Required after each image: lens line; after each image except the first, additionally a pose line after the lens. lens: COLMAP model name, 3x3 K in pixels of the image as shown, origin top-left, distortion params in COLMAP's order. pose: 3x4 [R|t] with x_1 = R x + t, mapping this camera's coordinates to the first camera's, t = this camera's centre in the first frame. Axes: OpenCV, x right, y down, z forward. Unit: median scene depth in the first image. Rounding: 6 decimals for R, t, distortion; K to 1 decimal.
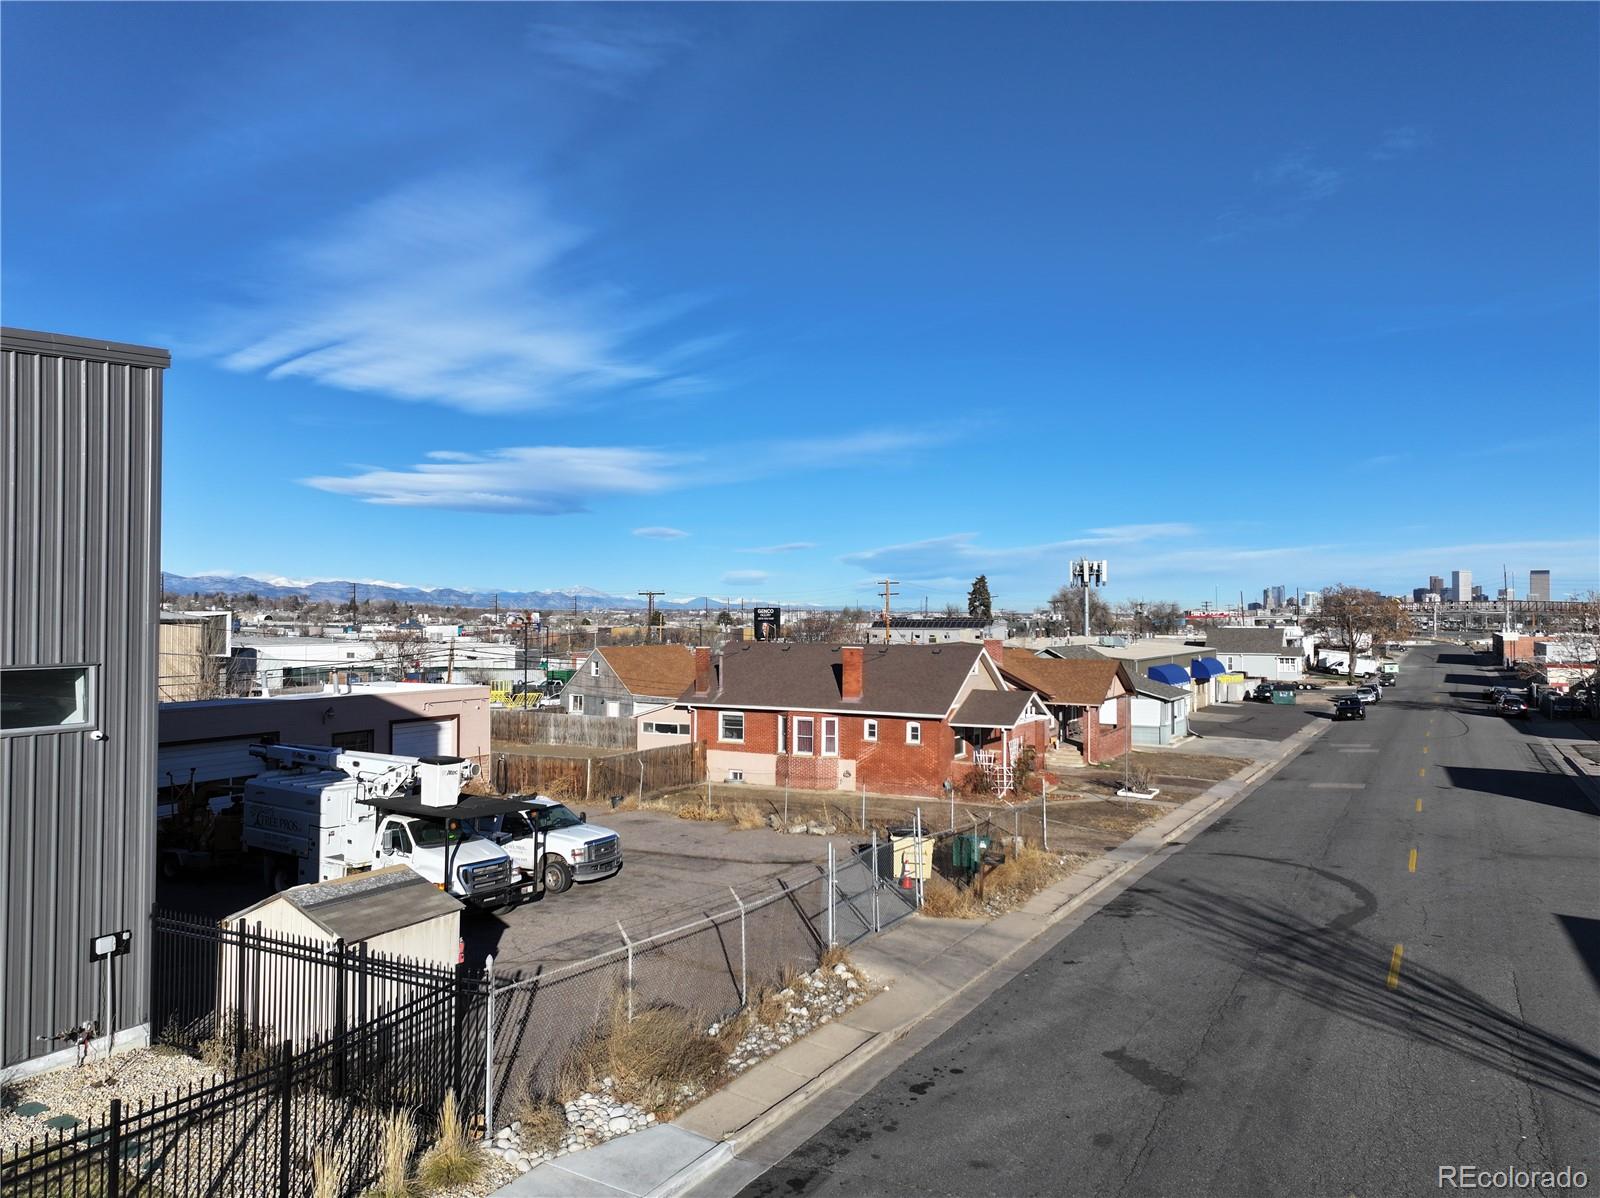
lens RADIAL K [[1121.1, 0, 794.9], [0, 1121.1, 600.7], [0, 0, 1]] dist [-0.000882, 0.016413]
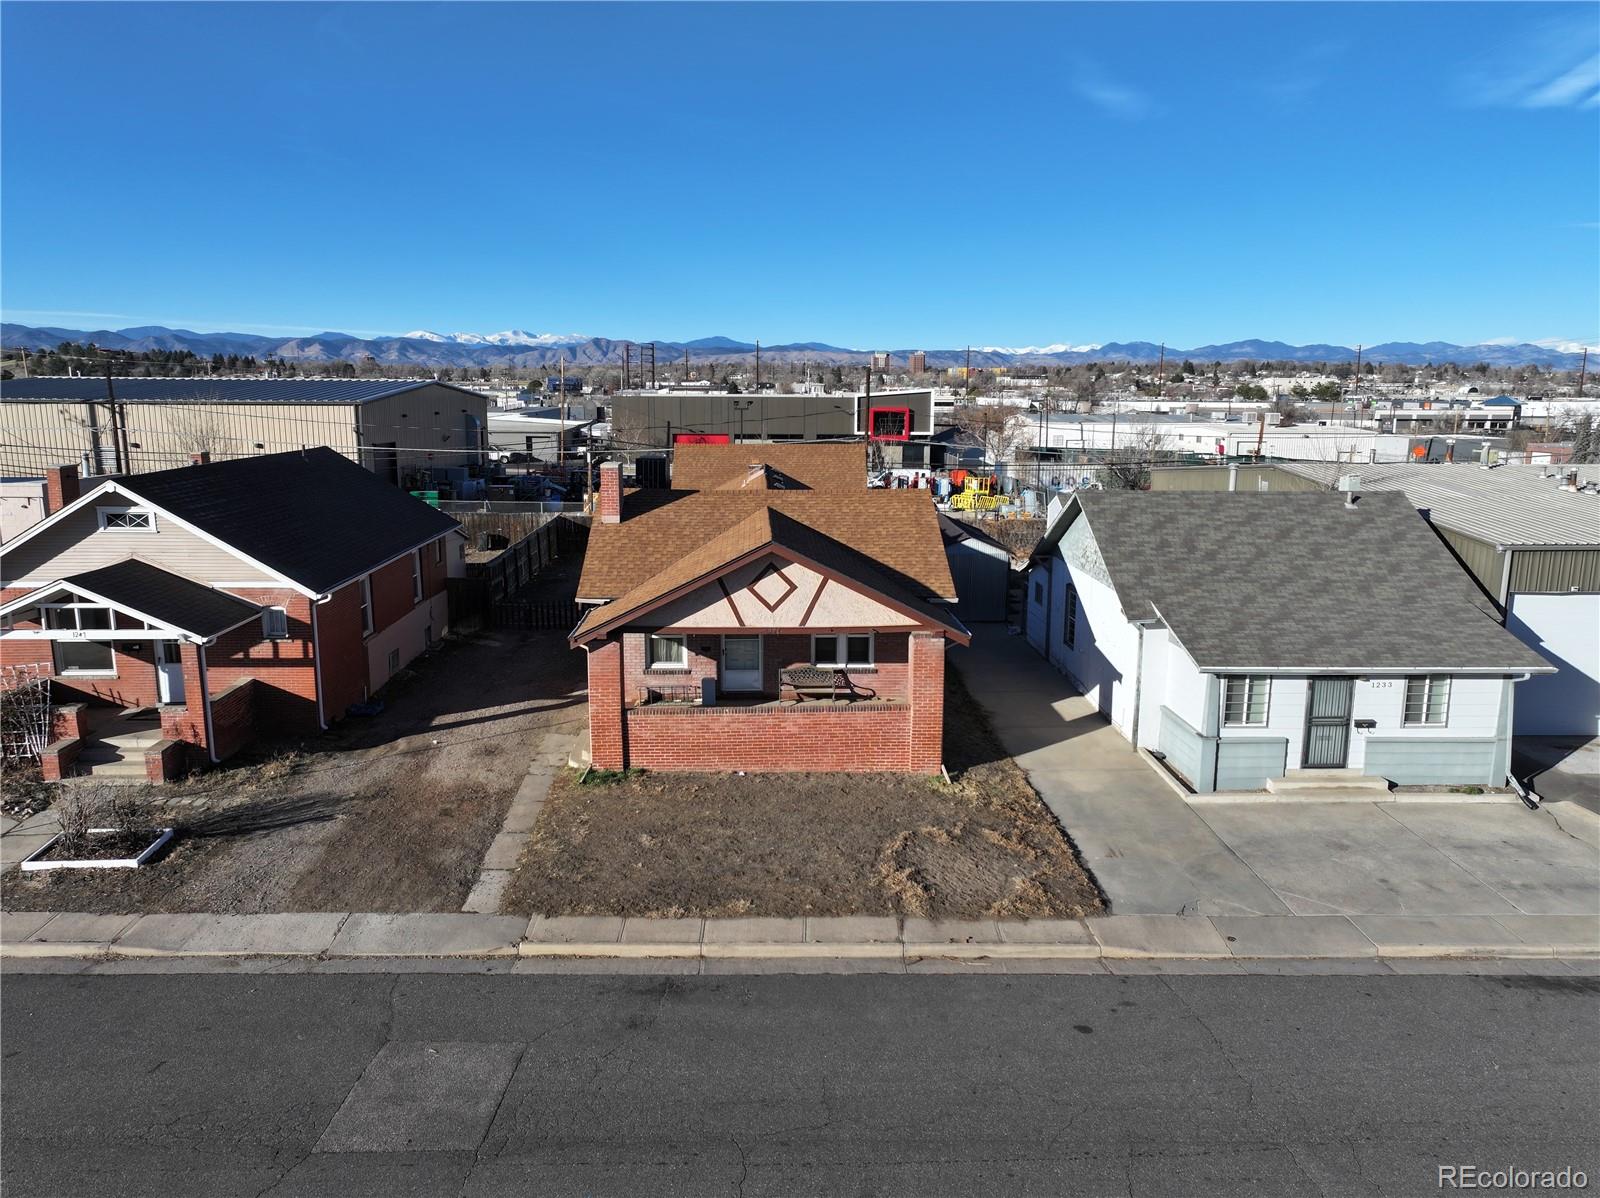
lens RADIAL K [[1121.1, 0, 805.0], [0, 1121.1, 602.7], [0, 0, 1]] dist [-0.000882, 0.016413]
pose [[0.522842, 0.161646, -0.836963, 0.751561], [0.010511, 0.980559, 0.195945, 0.000159], [0.852365, -0.111246, 0.510978, 0.979566]]
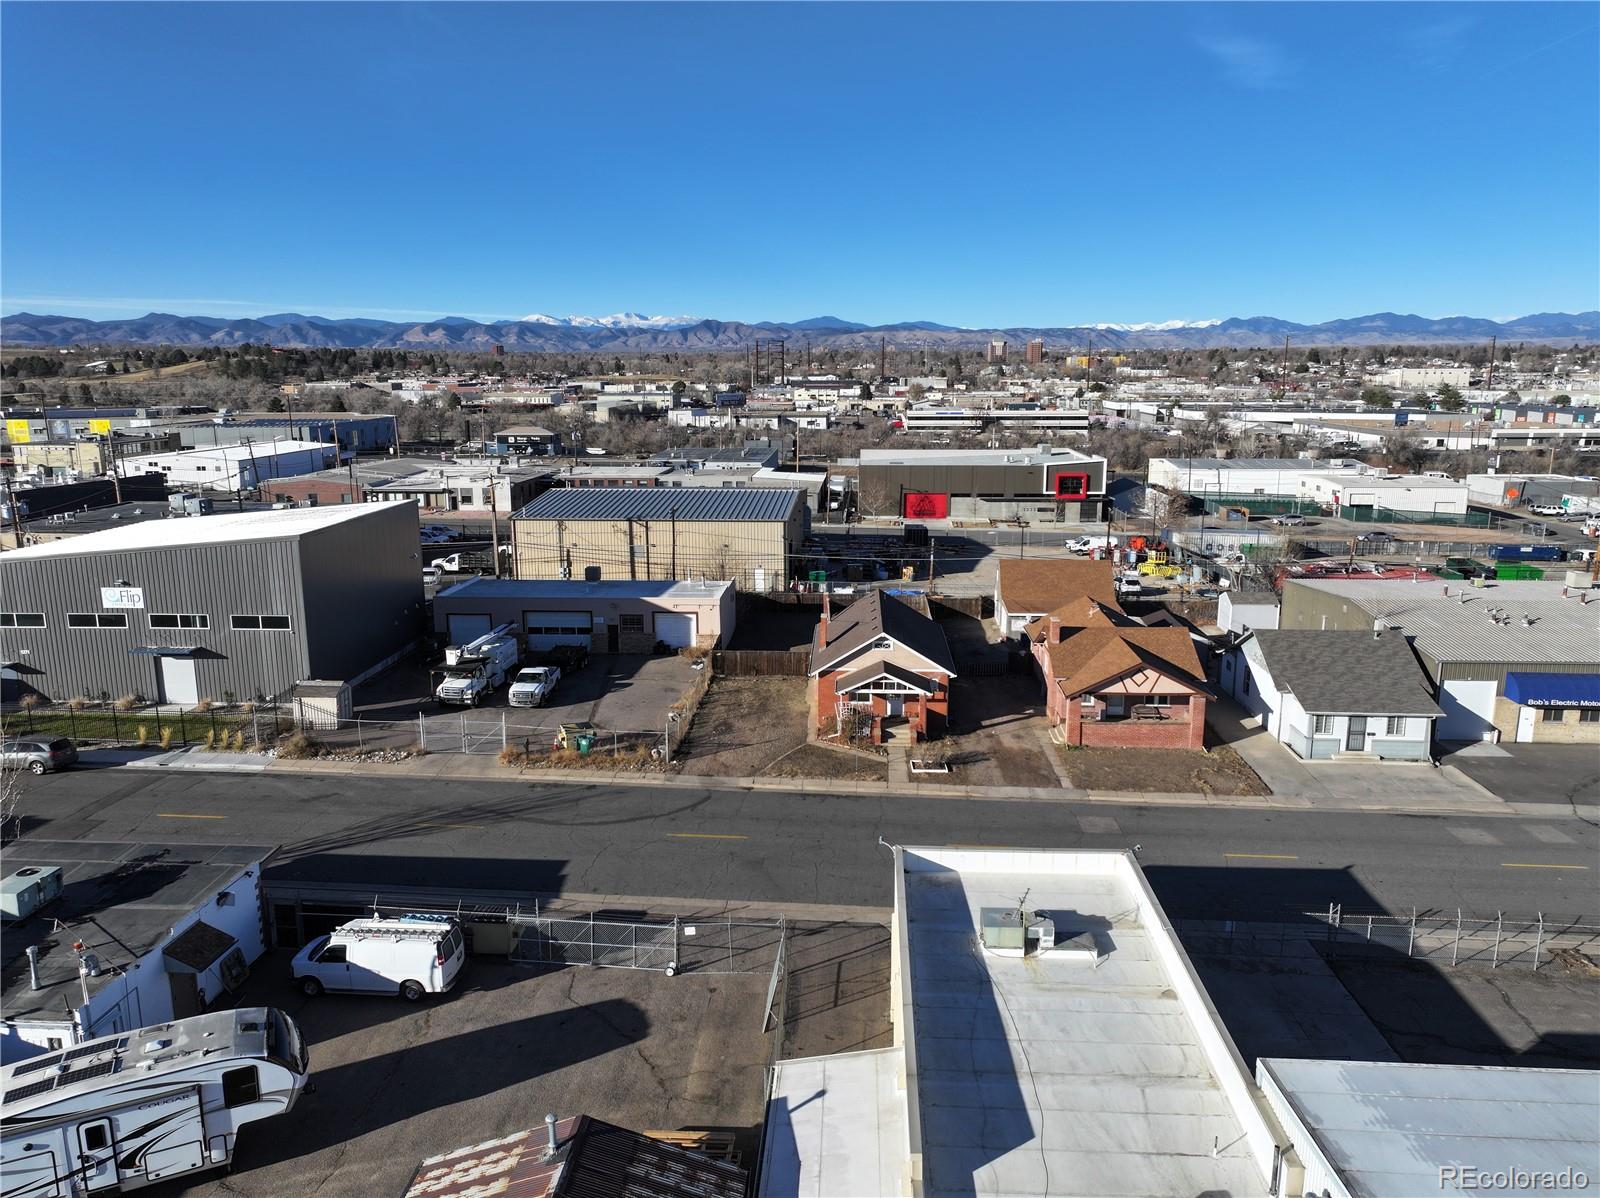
lens RADIAL K [[1121.1, 0, 802.8], [0, 1121.1, 598.5], [0, 0, 1]] dist [-0.000882, 0.016413]
pose [[0.439027, 0.178794, -0.880504, 1.289765], [0.019849, 0.977831, 0.208453, -0.279042], [0.898254, -0.108994, 0.425746, 0.325460]]
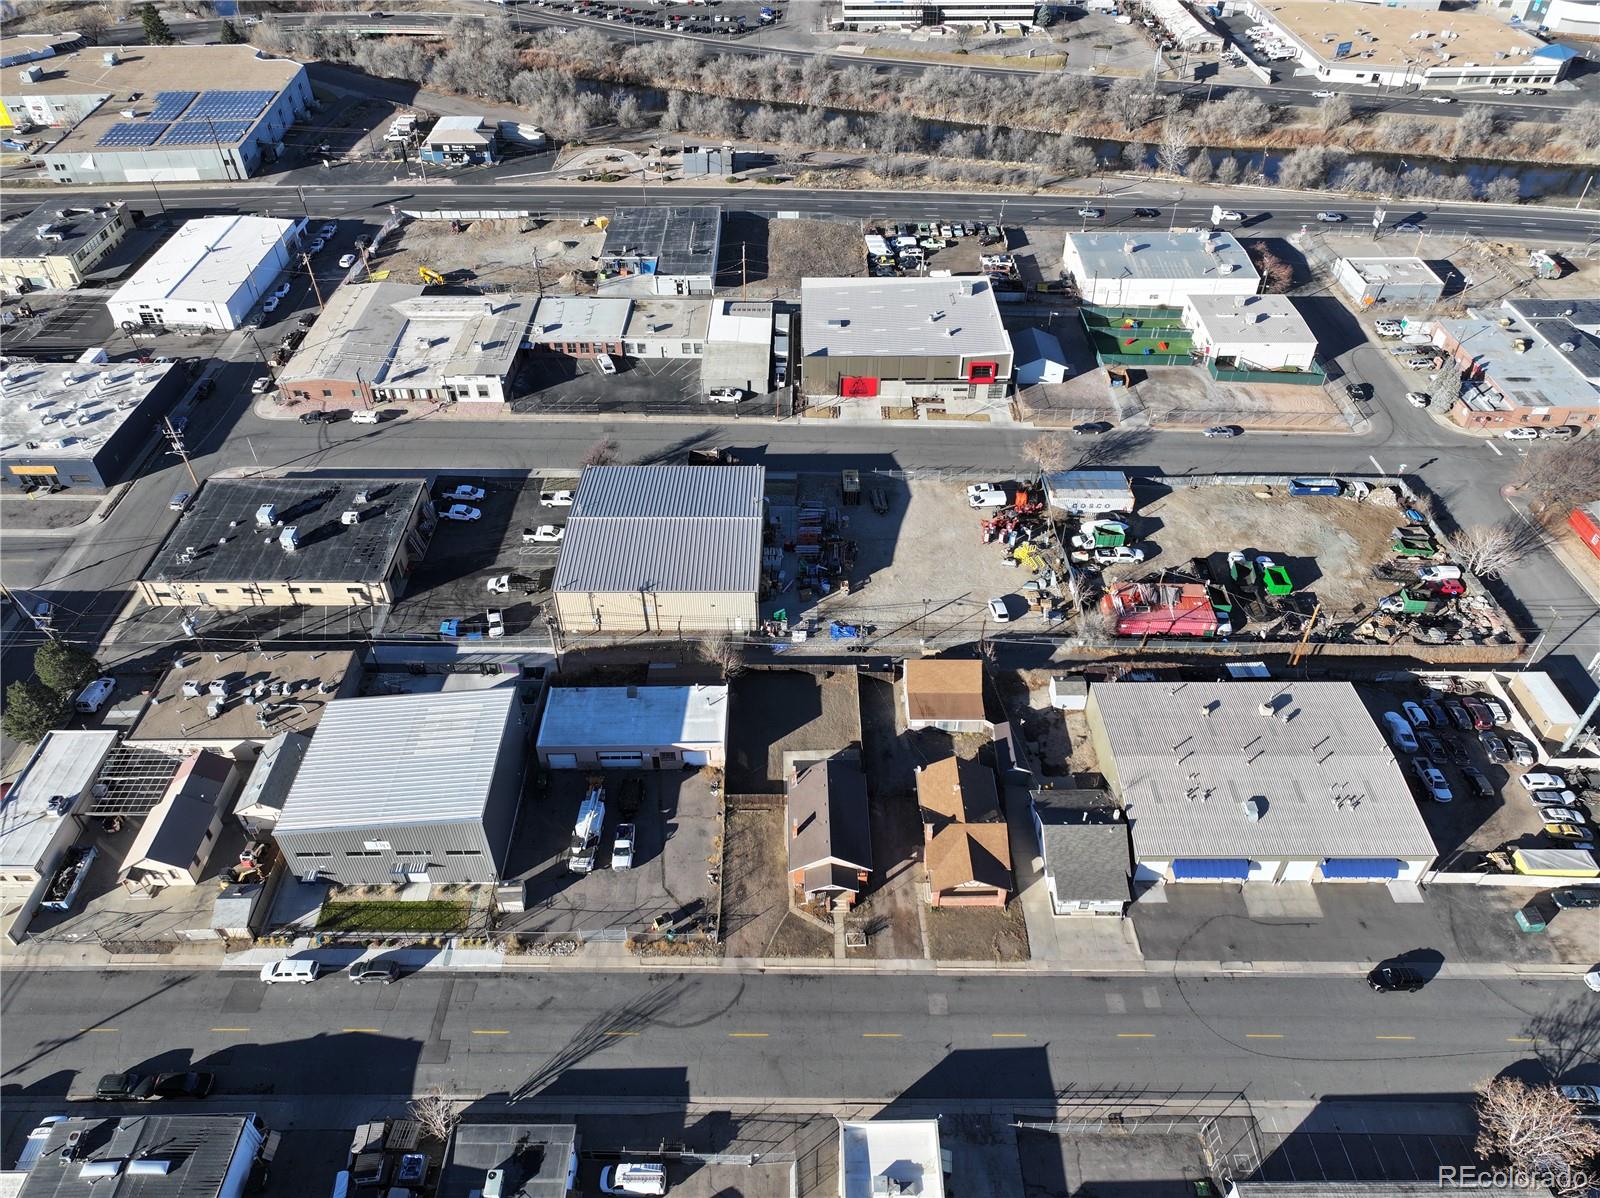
lens RADIAL K [[1121.1, 0, 801.4], [0, 1121.1, 596.6], [0, 0, 1]] dist [-0.000882, 0.016413]
pose [[0.494716, 0.568435, -0.657372, 1.365892], [0.022851, 0.747652, 0.663697, -1.927809], [0.868754, -0.343363, 0.356886, 0.271318]]
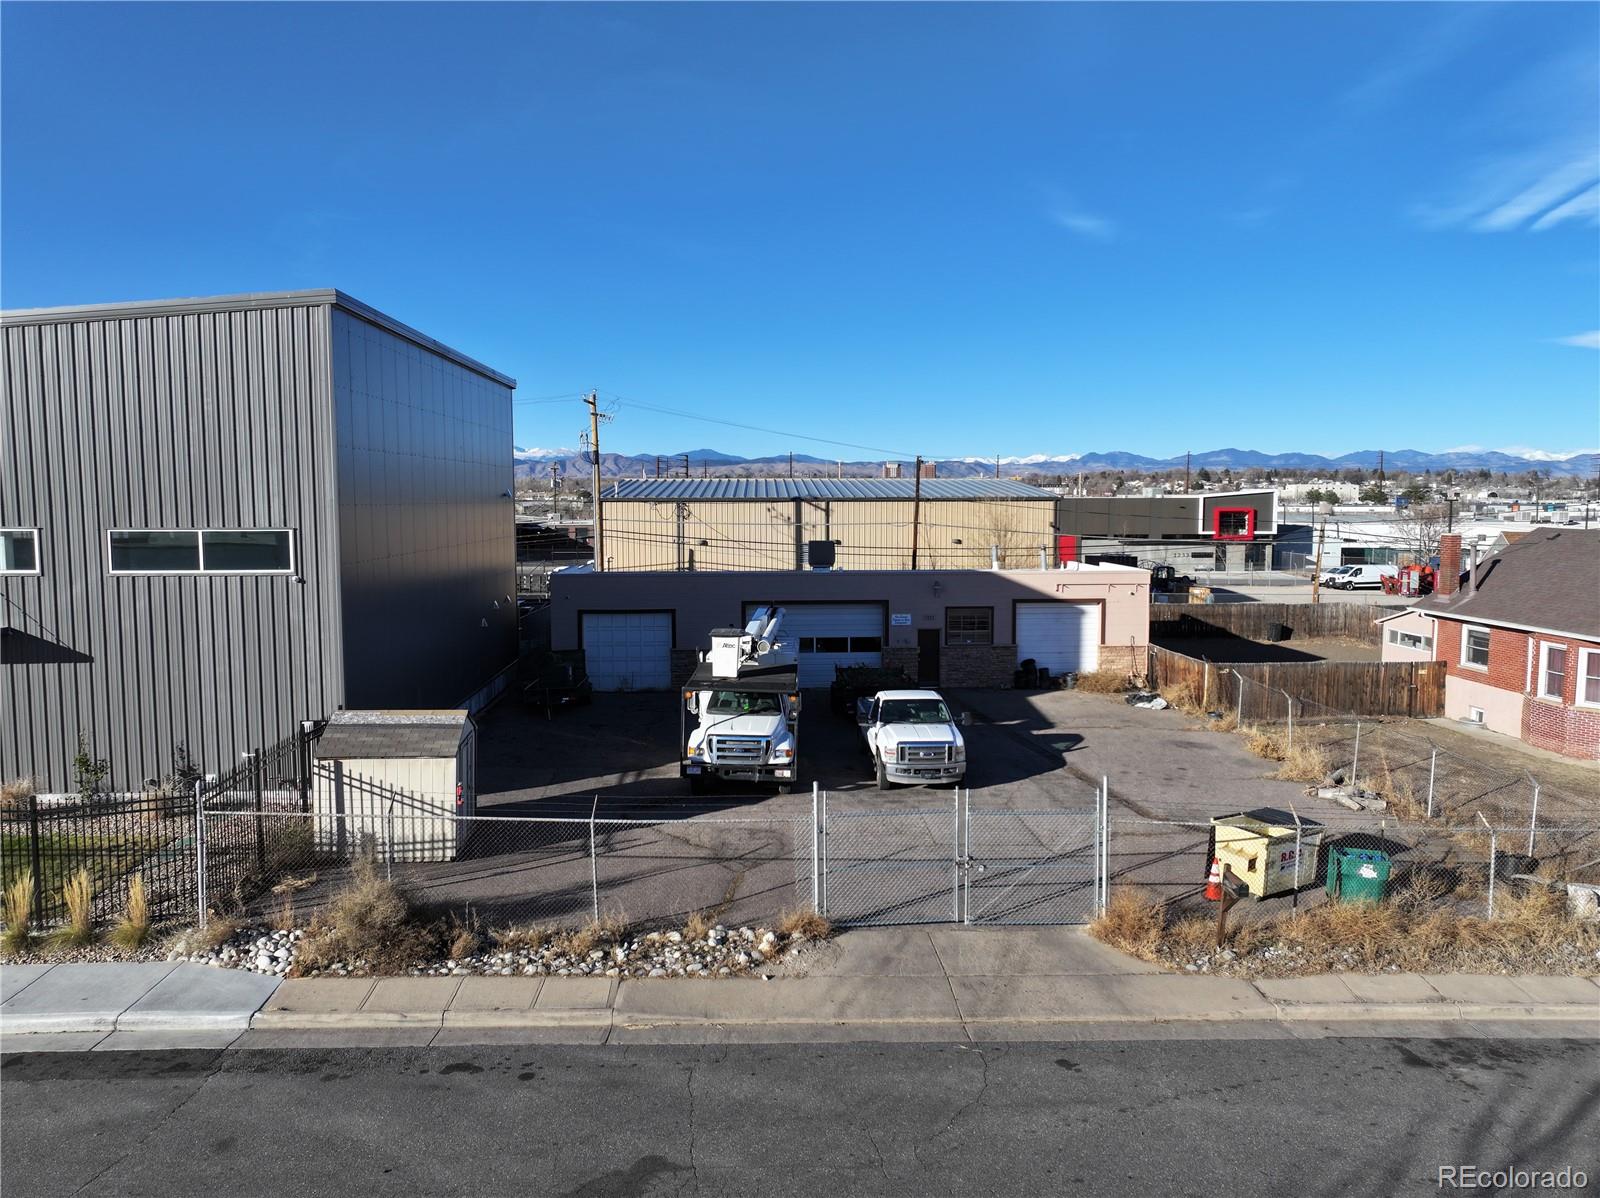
lens RADIAL K [[1121.1, 0, 805.7], [0, 1121.1, 588.1], [0, 0, 1]] dist [-0.000882, 0.016413]
pose [[0.535960, 0.064892, -0.841746, 0.310850], [0.017475, 0.995975, 0.087909, 0.006203], [0.844063, -0.061825, 0.532669, 0.271999]]
